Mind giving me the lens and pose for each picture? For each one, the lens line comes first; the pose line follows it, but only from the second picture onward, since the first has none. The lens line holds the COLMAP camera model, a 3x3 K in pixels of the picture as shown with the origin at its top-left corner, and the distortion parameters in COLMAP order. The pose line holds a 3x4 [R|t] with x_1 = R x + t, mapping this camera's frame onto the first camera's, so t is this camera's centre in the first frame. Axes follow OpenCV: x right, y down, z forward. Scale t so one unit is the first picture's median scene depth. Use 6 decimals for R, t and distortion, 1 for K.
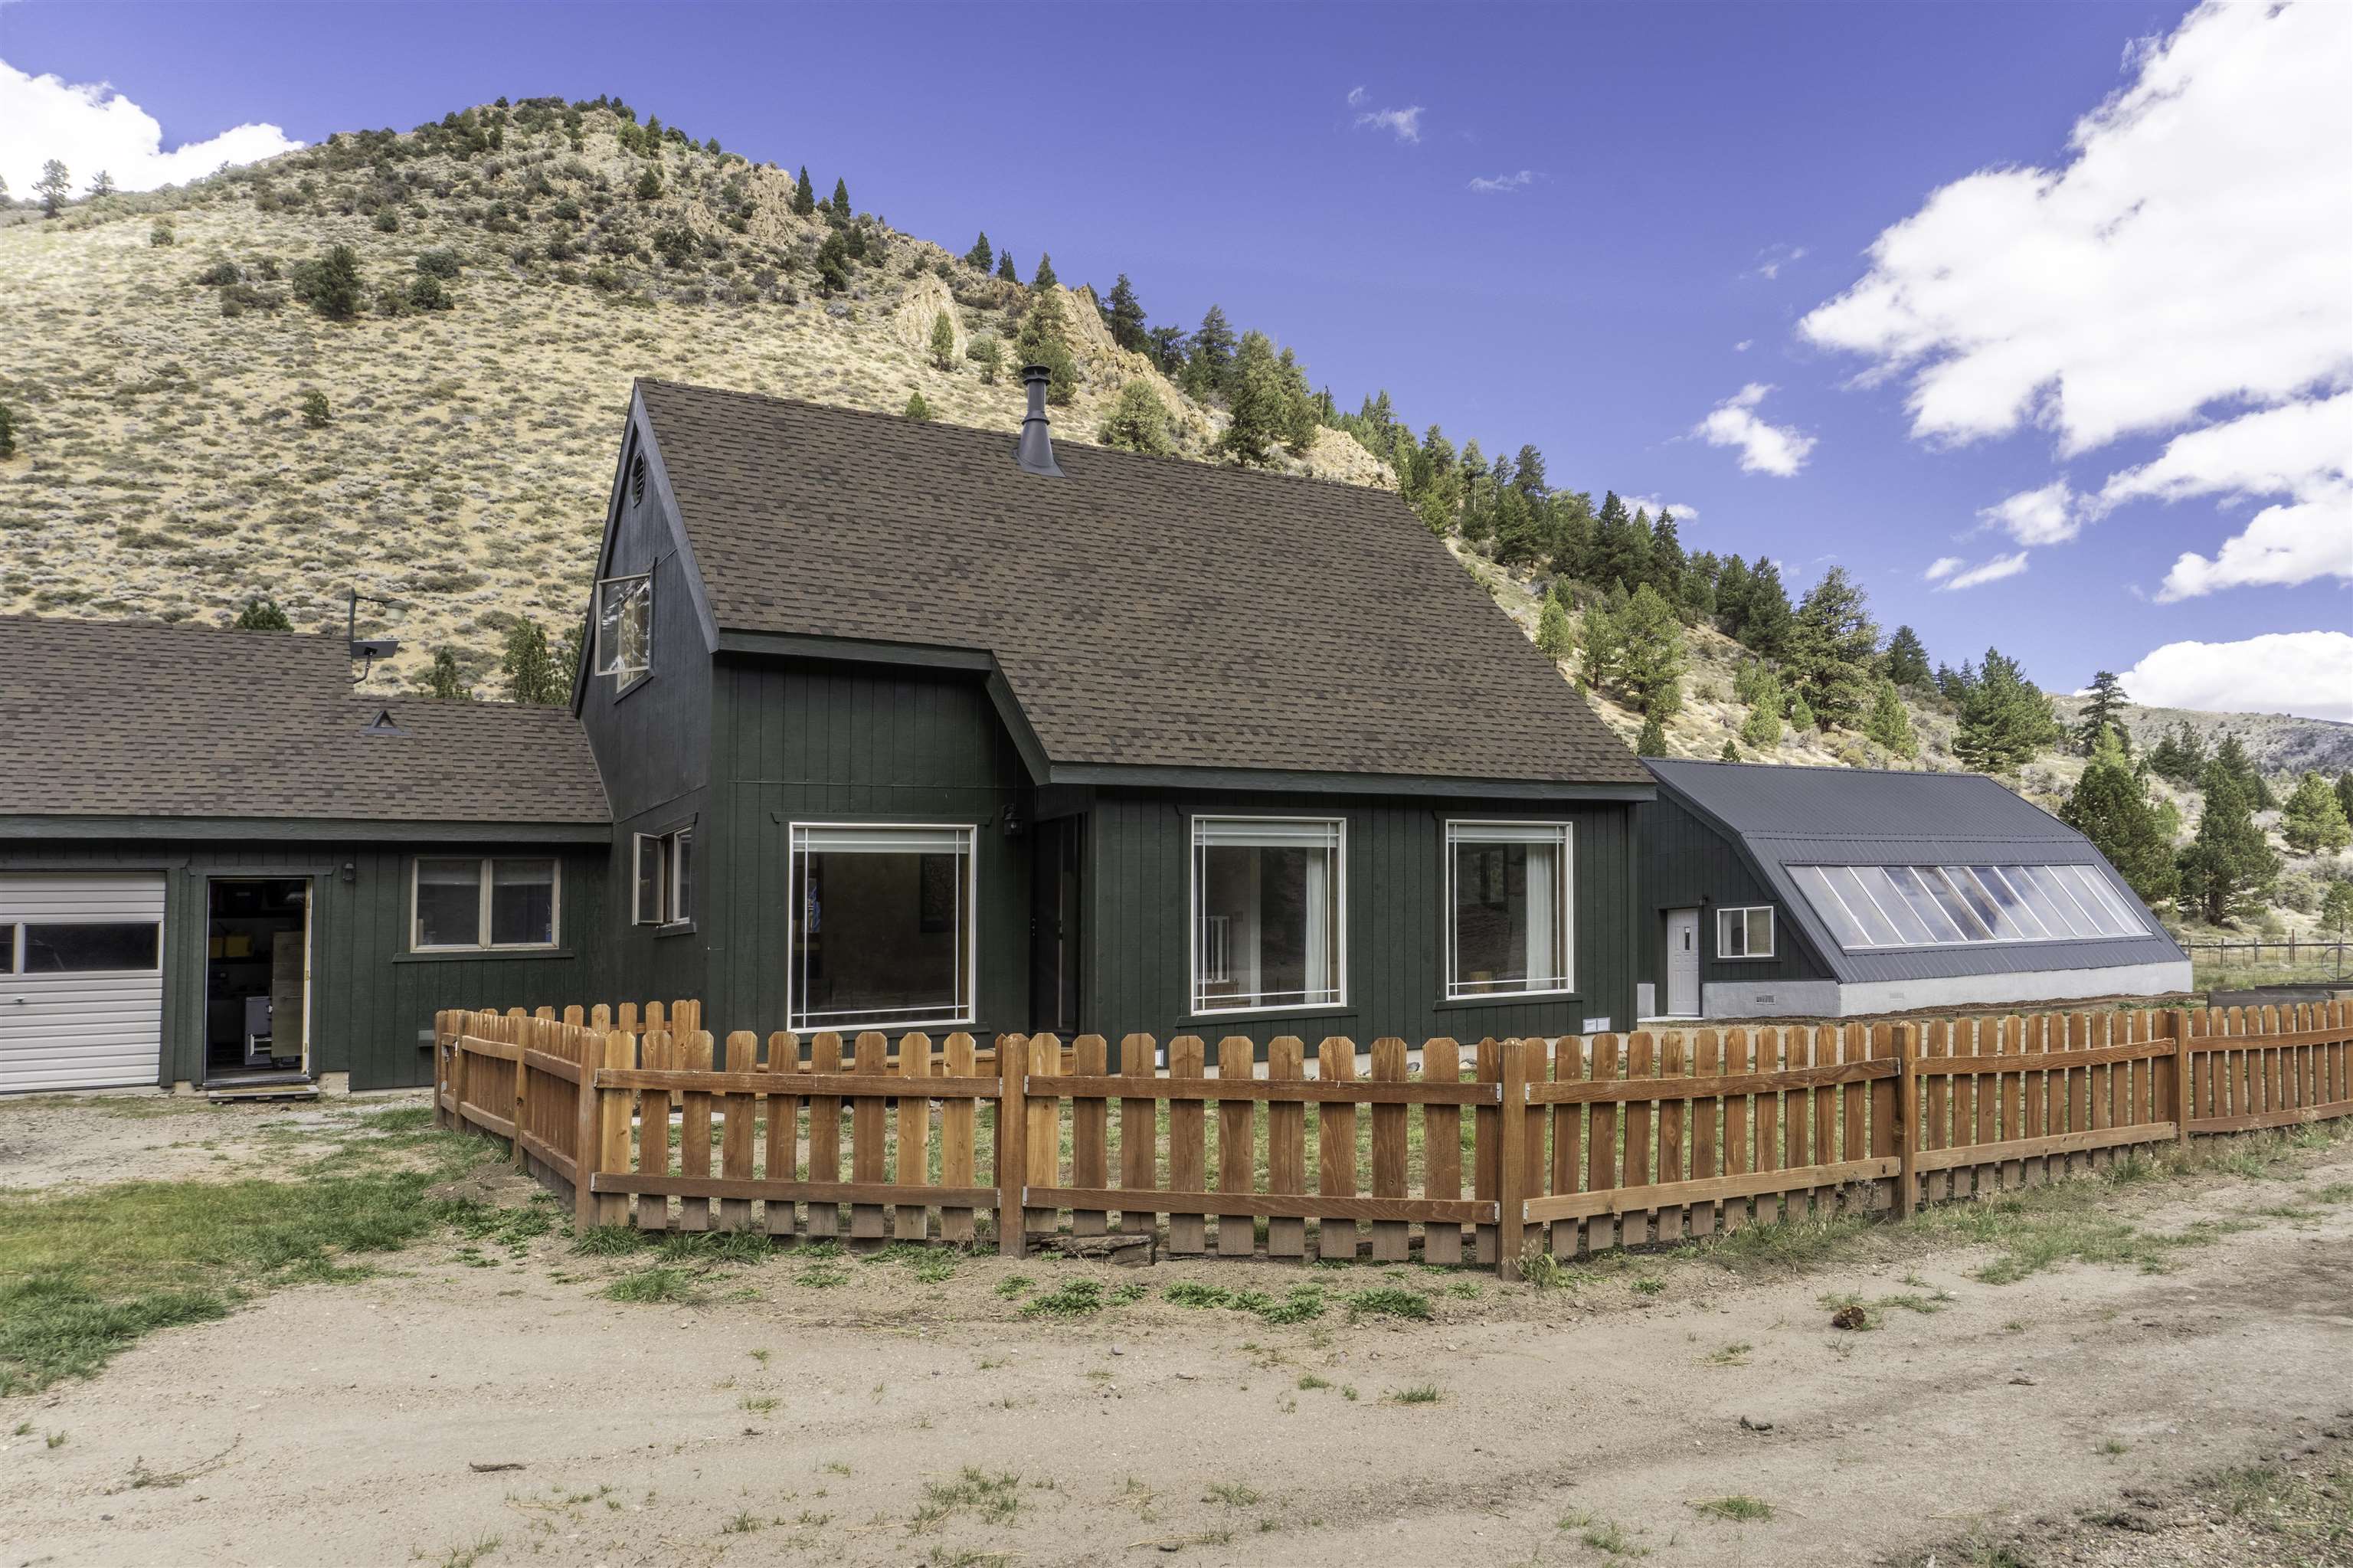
lens RADIAL K [[1579.4, 0, 1182.1], [0, 1579.4, 932.6], [0, 0, 1]] dist [-0.007525, -0.003353]
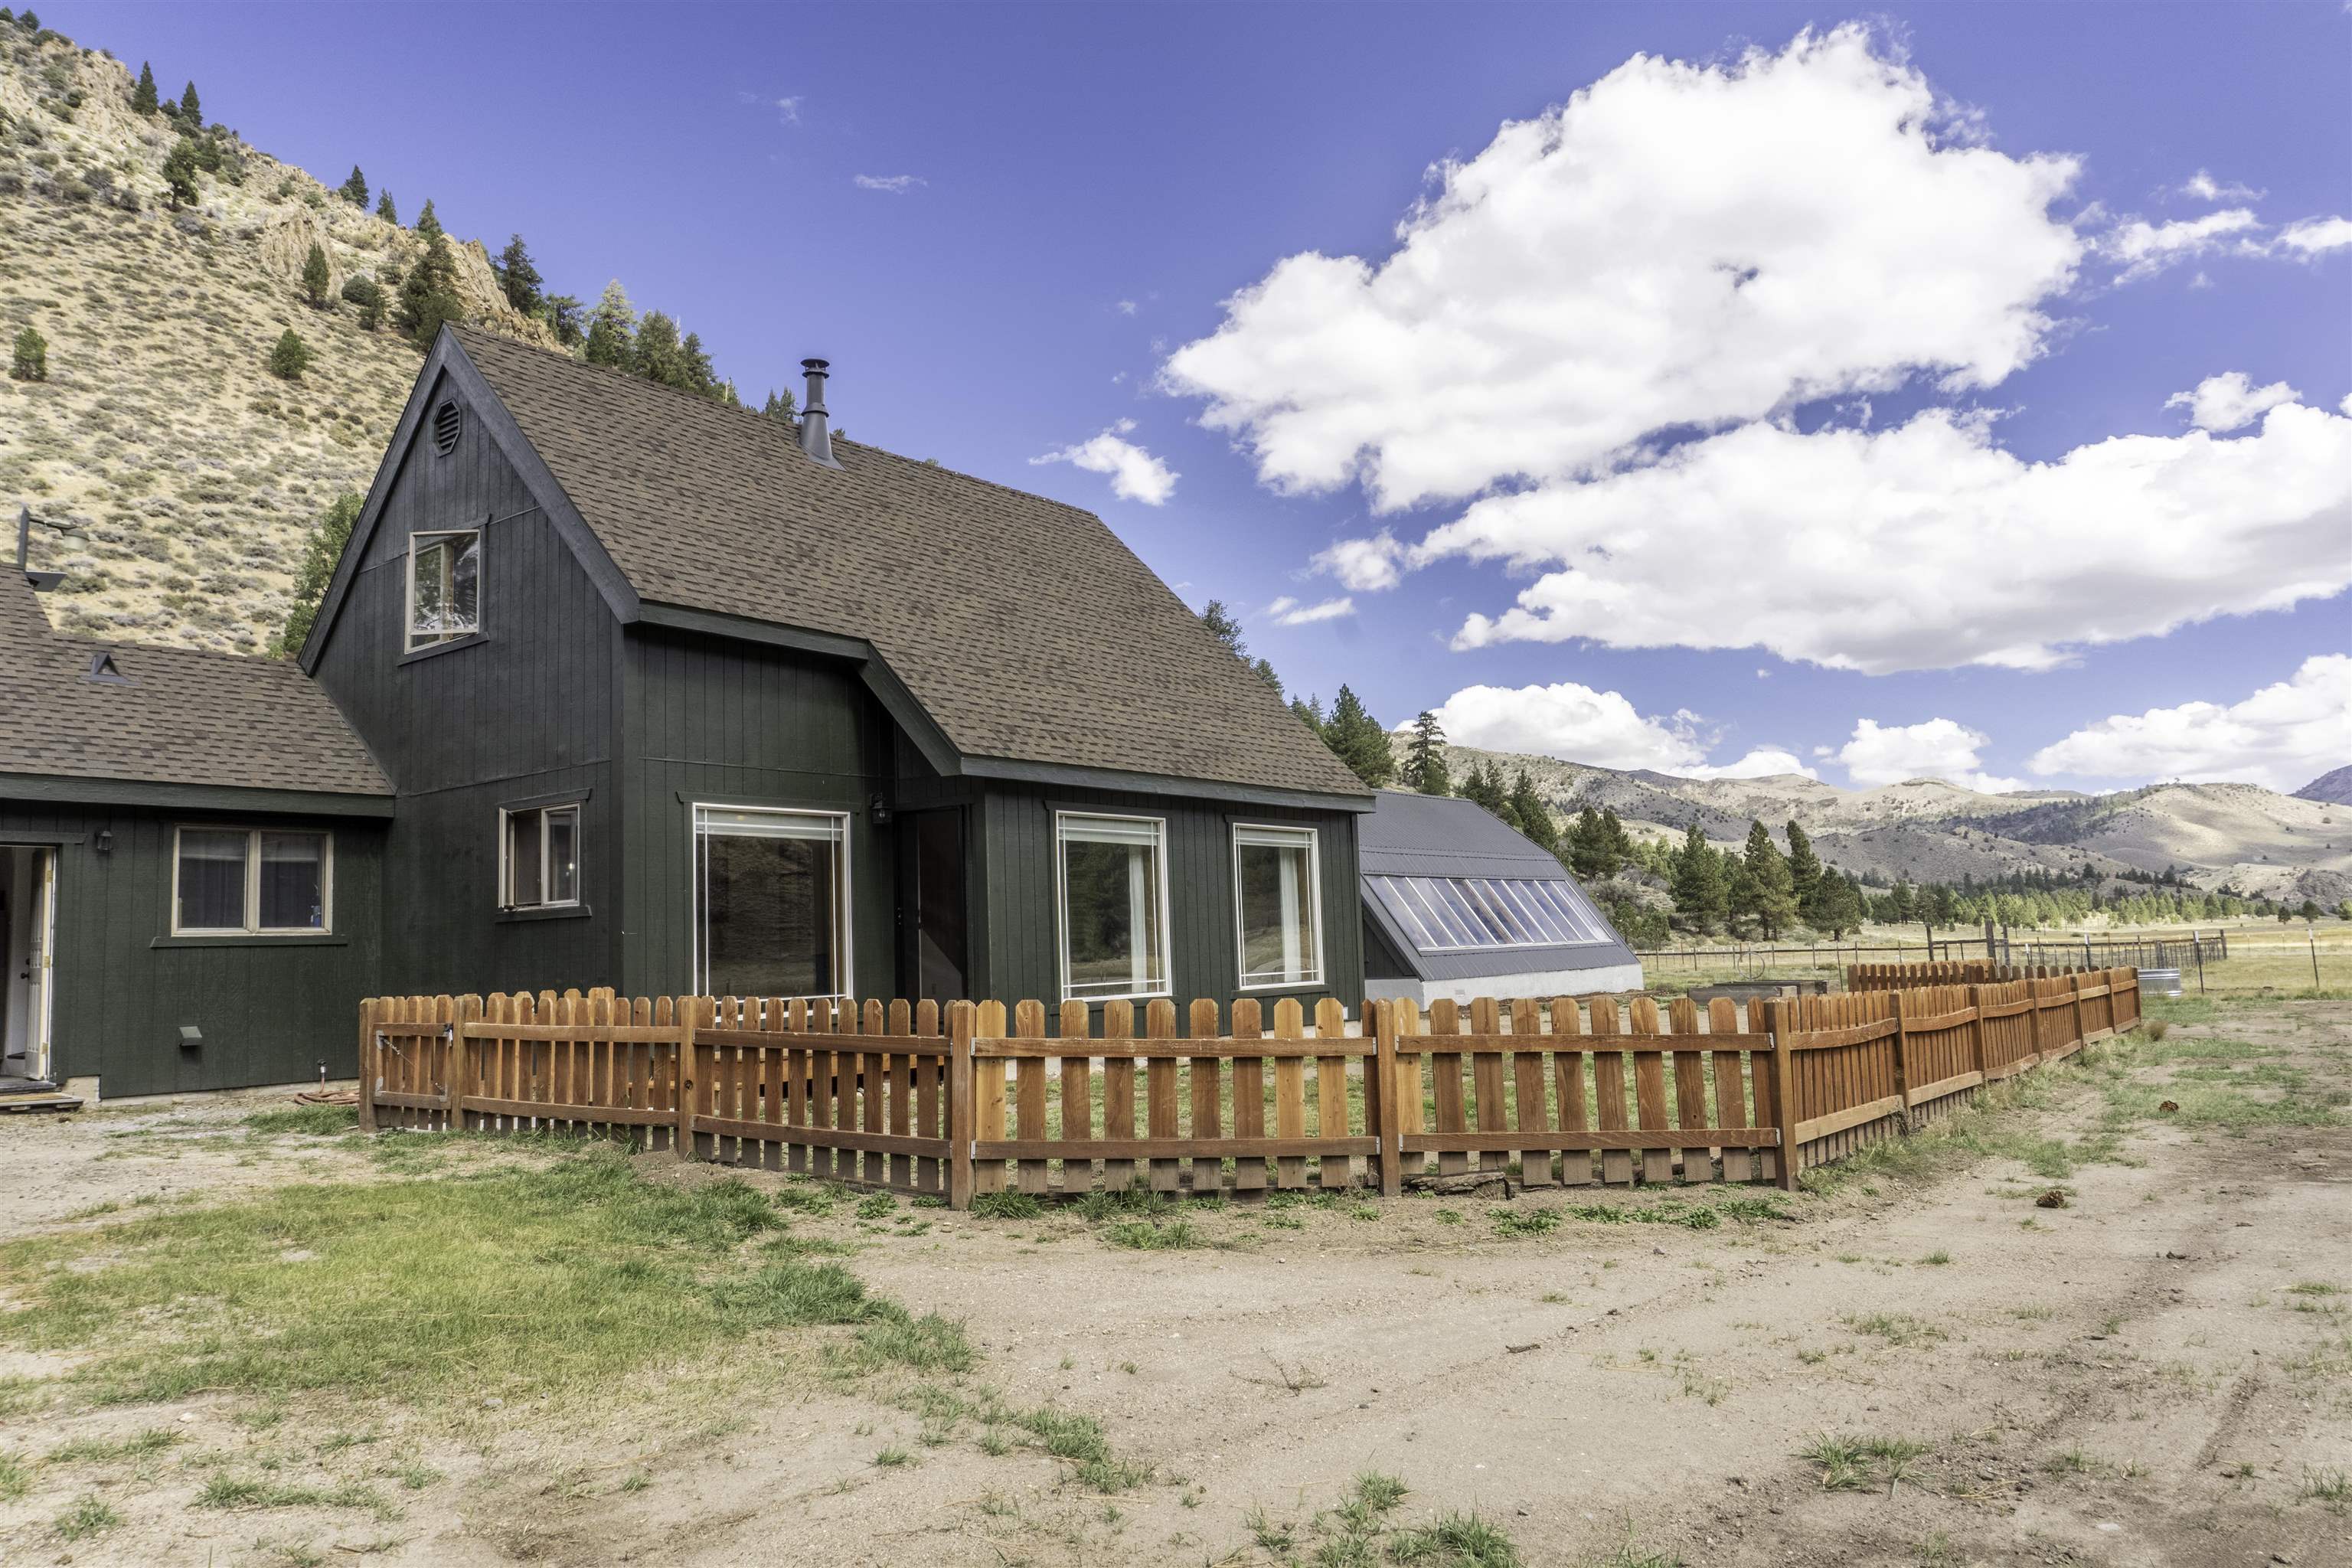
lens RADIAL K [[1602.2, 0, 1164.6], [0, 1602.2, 816.9], [0, 0, 1]] dist [-0.014370, -0.004759]
pose [[0.935298, 0.034896, 0.352137, -0.268298], [-0.007885, 0.996934, -0.077851, 0.010256], [-0.353774, 0.070037, 0.932705, -0.008859]]
